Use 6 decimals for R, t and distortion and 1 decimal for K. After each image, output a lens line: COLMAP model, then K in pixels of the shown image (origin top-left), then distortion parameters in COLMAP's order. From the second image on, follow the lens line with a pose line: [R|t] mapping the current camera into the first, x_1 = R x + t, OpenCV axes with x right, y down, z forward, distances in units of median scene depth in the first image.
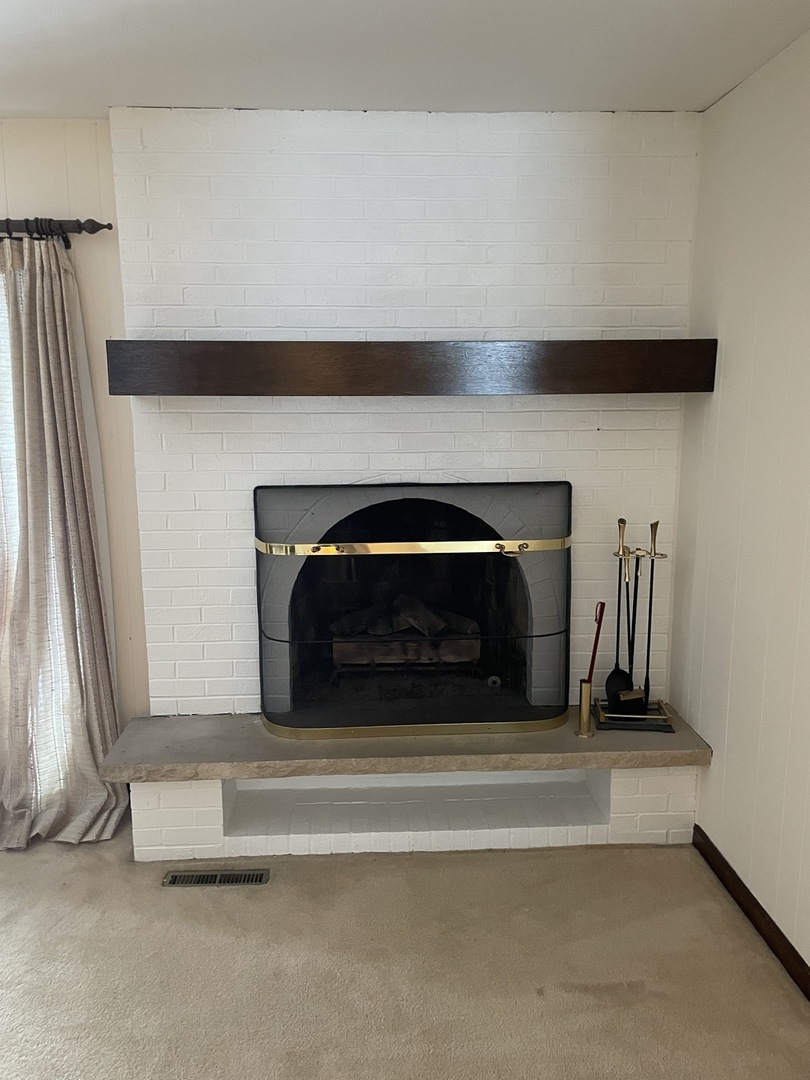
lens RADIAL K [[819.0, 0, 405.0], [0, 819.0, 540.0], [0, 0, 1]] dist [0.116630, -0.165126]
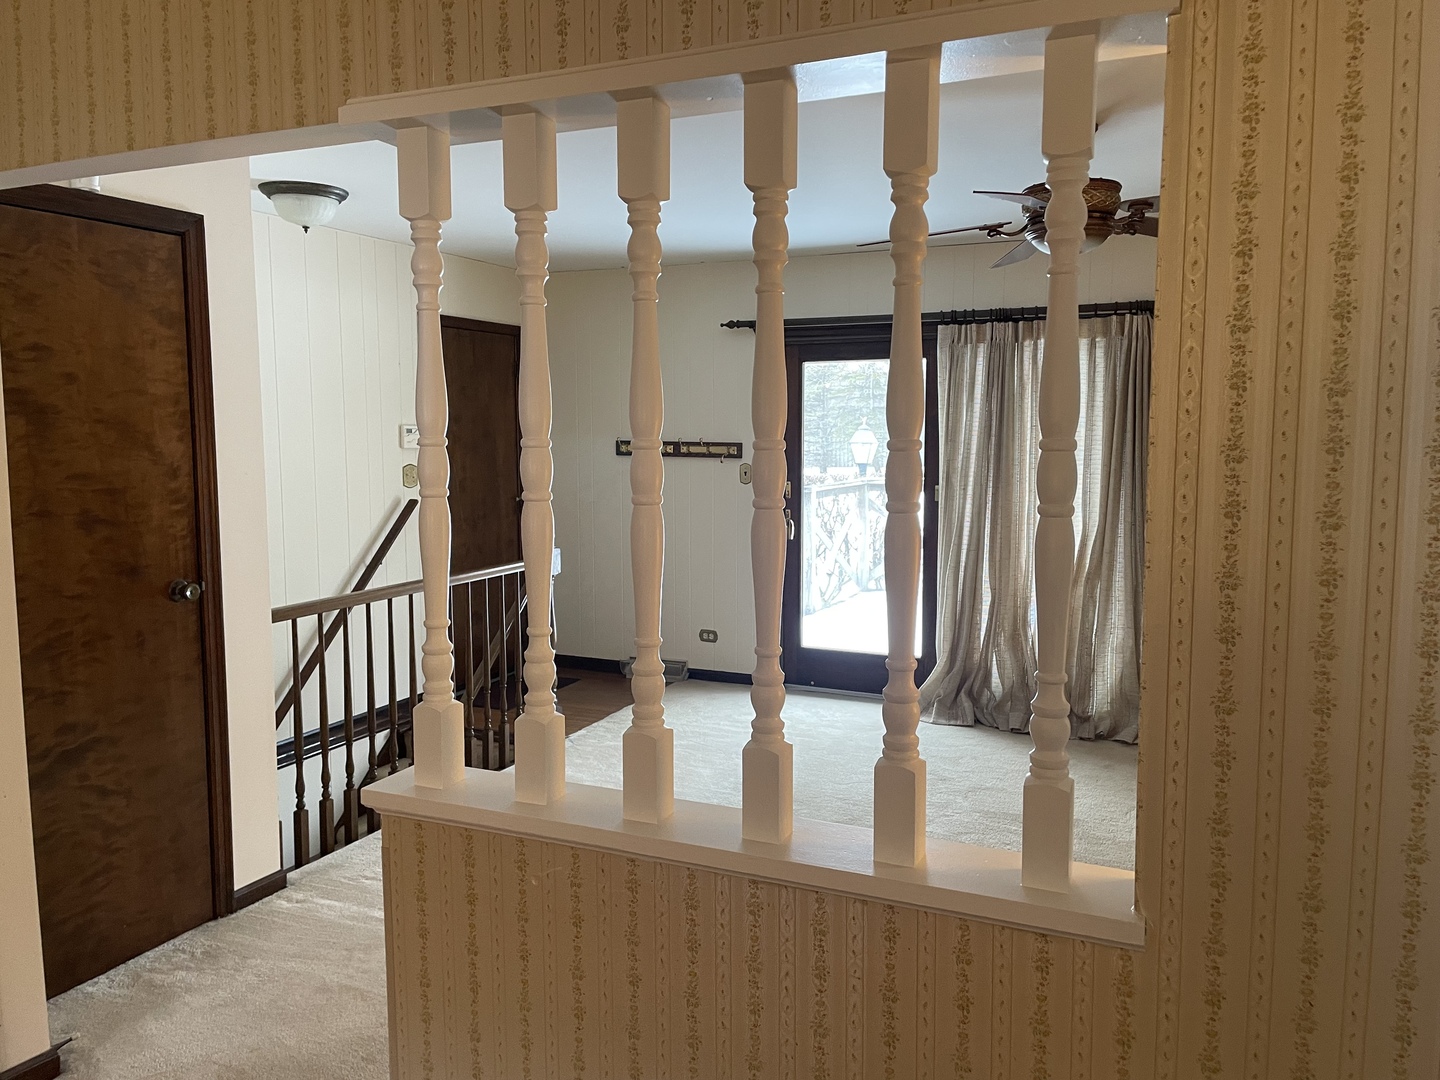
lens RADIAL K [[1092.0, 0, 725.4], [0, 1092.0, 512.5], [0, 0, 1]] dist [0.116630, -0.165126]
pose [[0.887591, 0.051102, -0.457789, -0.174366], [-0.092609, 0.993332, -0.068673, 0.177882], [0.451227, 0.103349, 0.886405, -0.984974]]
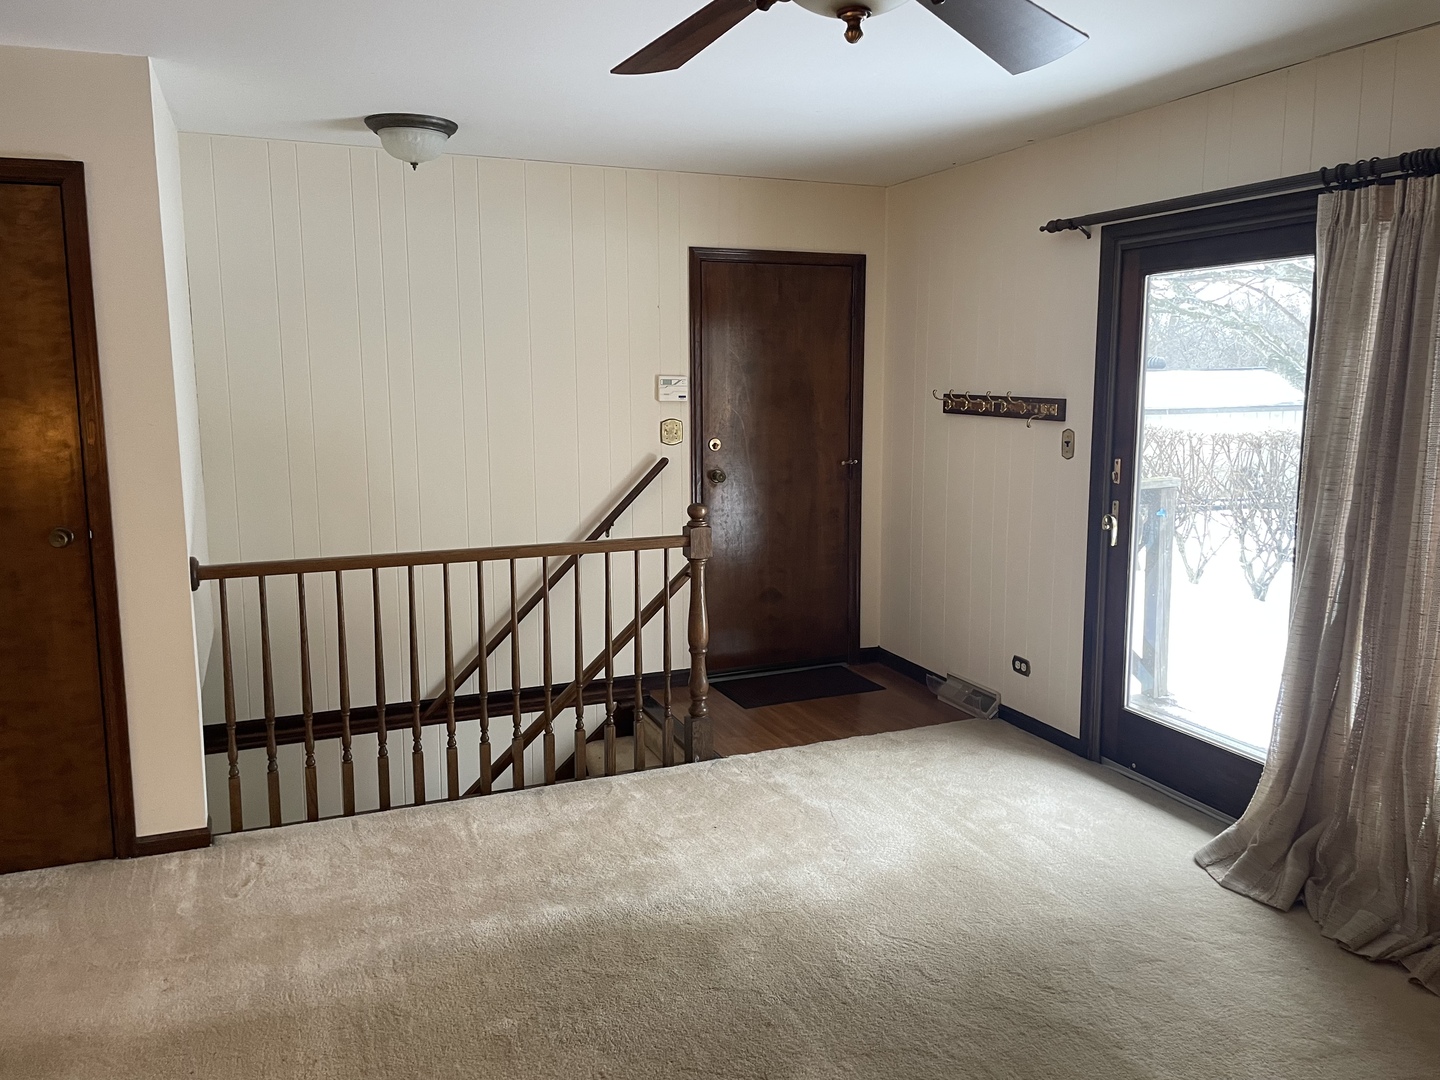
lens RADIAL K [[1092.0, 0, 725.4], [0, 1092.0, 512.5], [0, 0, 1]] dist [0.116630, -0.165126]
pose [[0.337727, 0.133802, -0.931685, 0.136860], [-0.167903, 0.982532, 0.080241, -0.007629], [0.926148, 0.129333, 0.354293, 0.021733]]
